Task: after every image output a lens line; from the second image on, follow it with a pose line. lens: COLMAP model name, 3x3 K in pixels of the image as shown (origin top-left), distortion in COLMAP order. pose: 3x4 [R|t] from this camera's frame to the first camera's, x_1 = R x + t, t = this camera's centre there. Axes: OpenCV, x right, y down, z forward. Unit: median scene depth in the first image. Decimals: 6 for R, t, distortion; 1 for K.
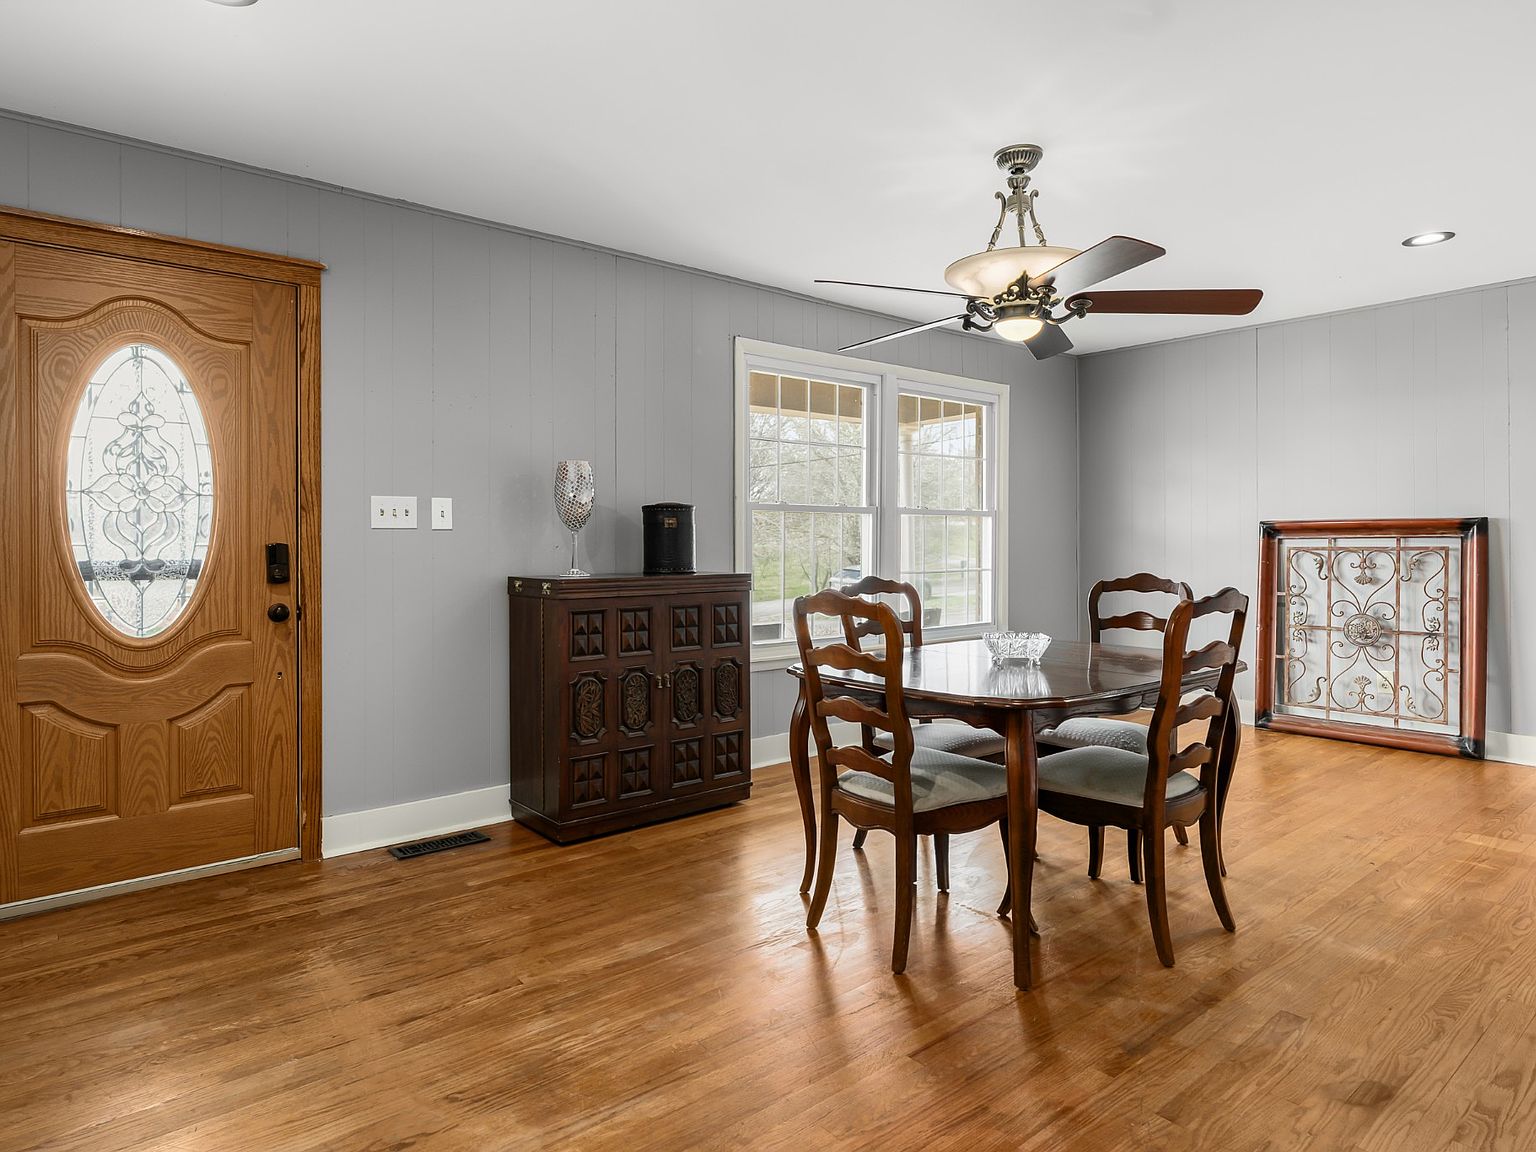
lens RADIAL K [[890.3, 0, 765.2], [0, 890.3, 558.1], [0, 0, 1]] dist [0.000639, 0.000259]
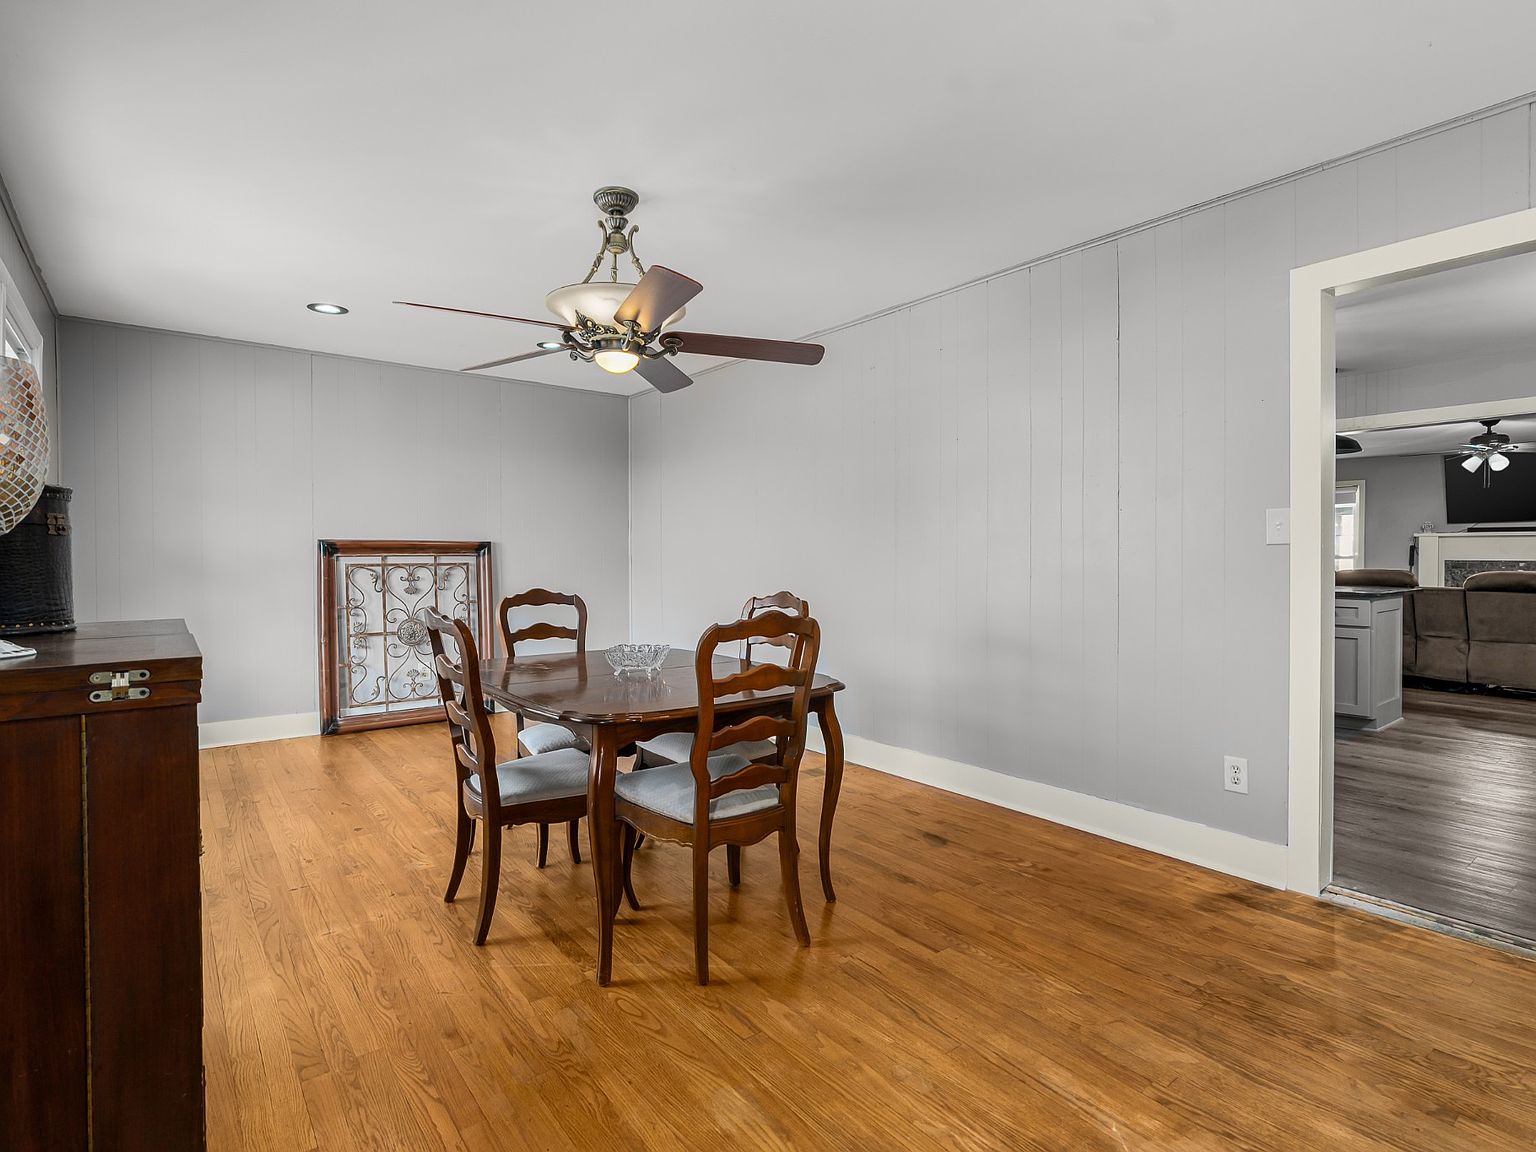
lens RADIAL K [[805.5, 0, 768.4], [0, 805.5, 570.2], [0, 0, 1]] dist [0.002515, 0.000431]
pose [[0.026321, -0.016709, 0.999514, -0.418166], [0.016677, 0.999729, 0.016273, -0.013054], [-0.999514, 0.016240, 0.026592, 0.489824]]
